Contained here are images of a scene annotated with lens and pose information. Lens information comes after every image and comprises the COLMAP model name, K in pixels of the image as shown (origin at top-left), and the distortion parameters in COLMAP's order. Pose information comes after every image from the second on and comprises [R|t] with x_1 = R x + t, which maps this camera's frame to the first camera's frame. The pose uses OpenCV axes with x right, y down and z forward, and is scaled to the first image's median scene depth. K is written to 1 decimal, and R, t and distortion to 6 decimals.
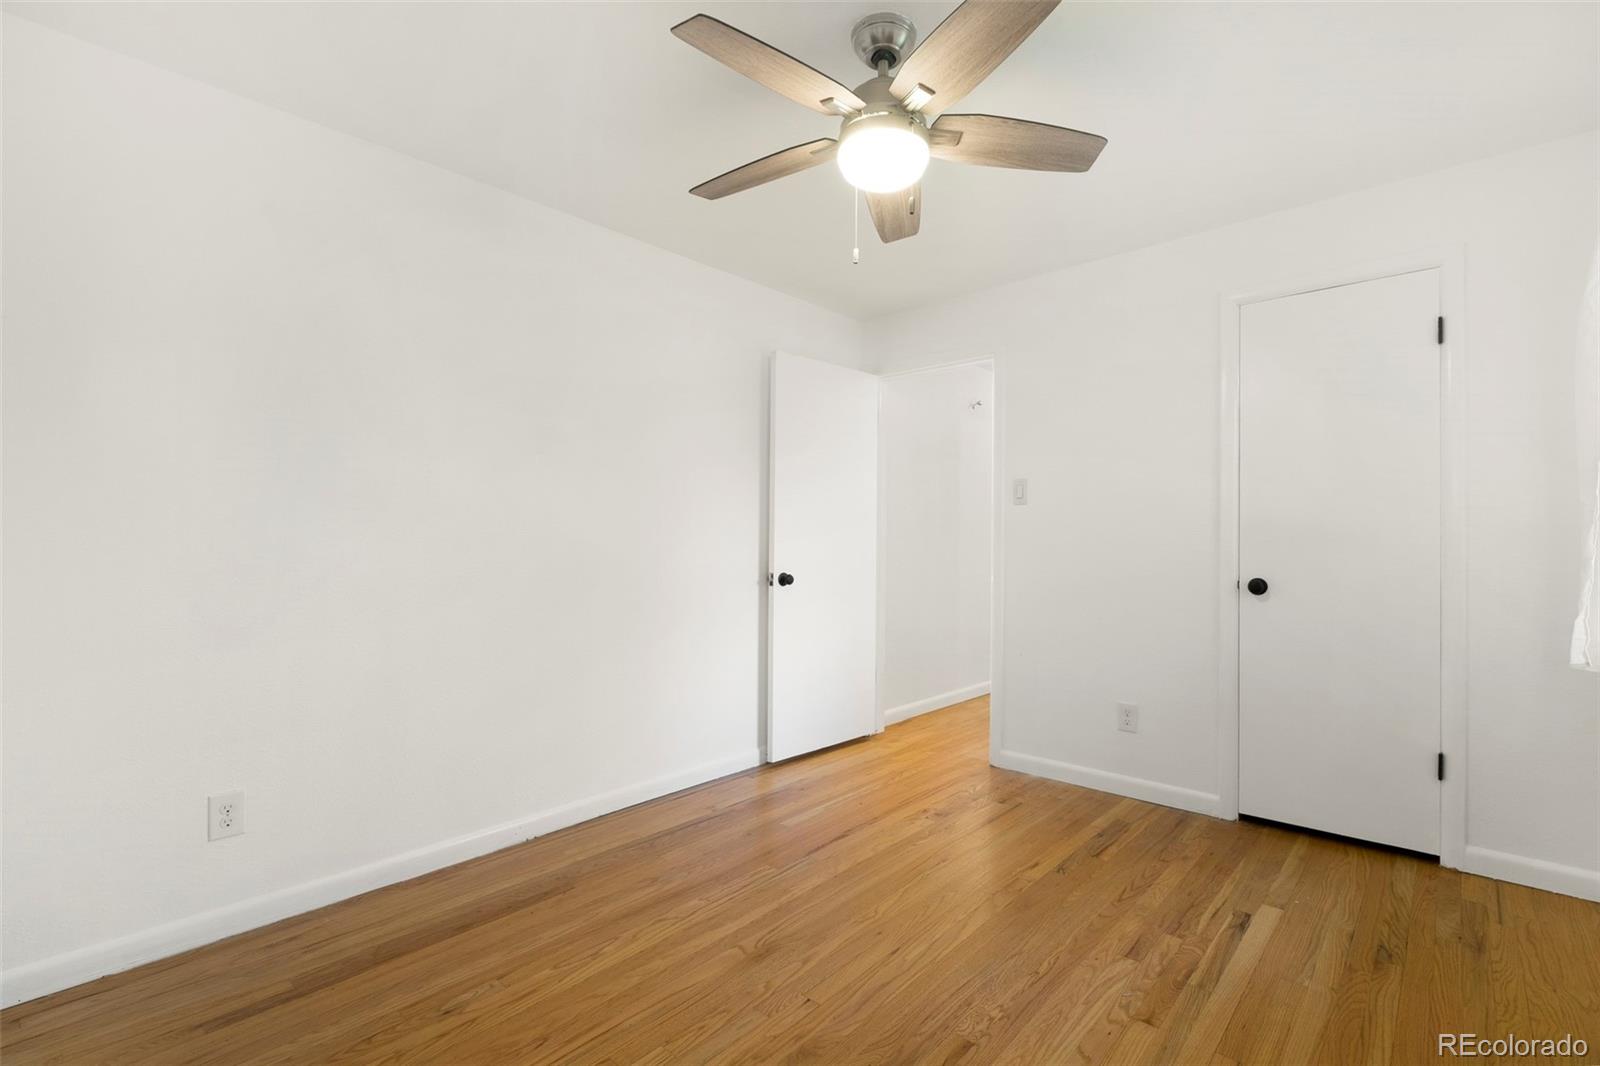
lens RADIAL K [[695.3, 0, 837.6], [0, 695.3, 538.1], [0, 0, 1]] dist [0.004018, -0.000334]
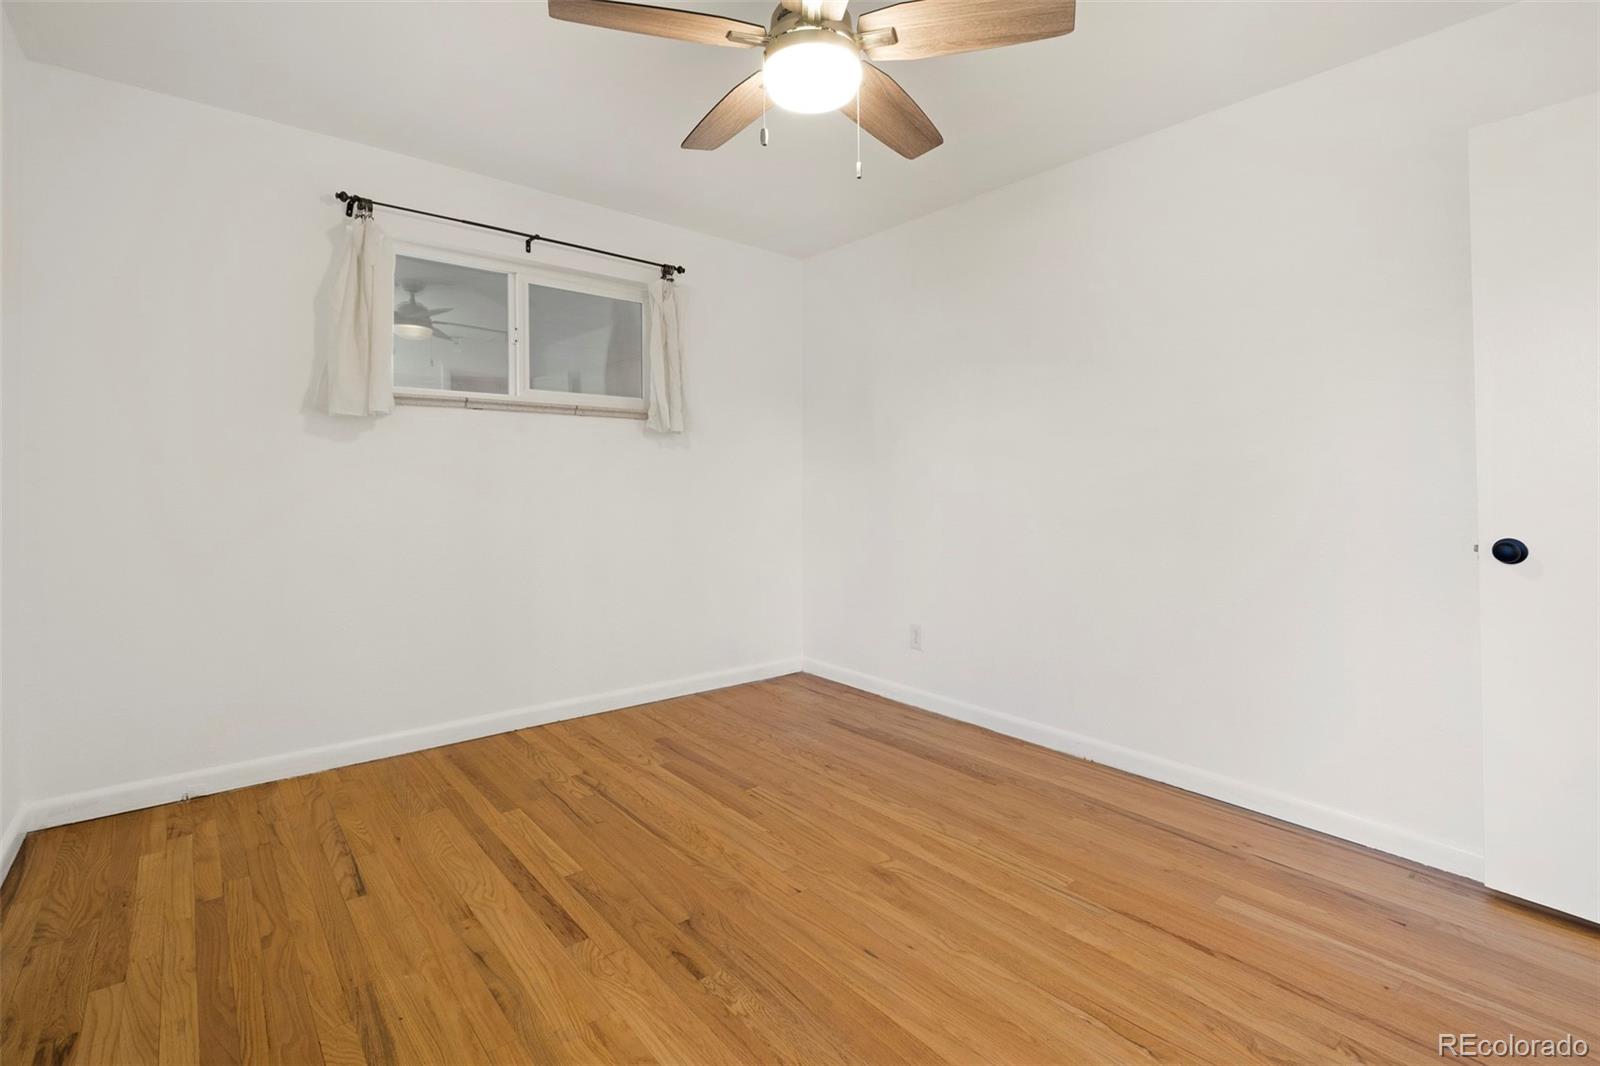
lens RADIAL K [[695.3, 0, 837.6], [0, 695.3, 538.1], [0, 0, 1]] dist [0.004018, -0.000334]
pose [[-0.101532, 0.078655, -0.991718, 0.779153], [0.005807, 0.996899, 0.078471, 0.011144], [0.994815, 0.002208, -0.101674, 0.904609]]
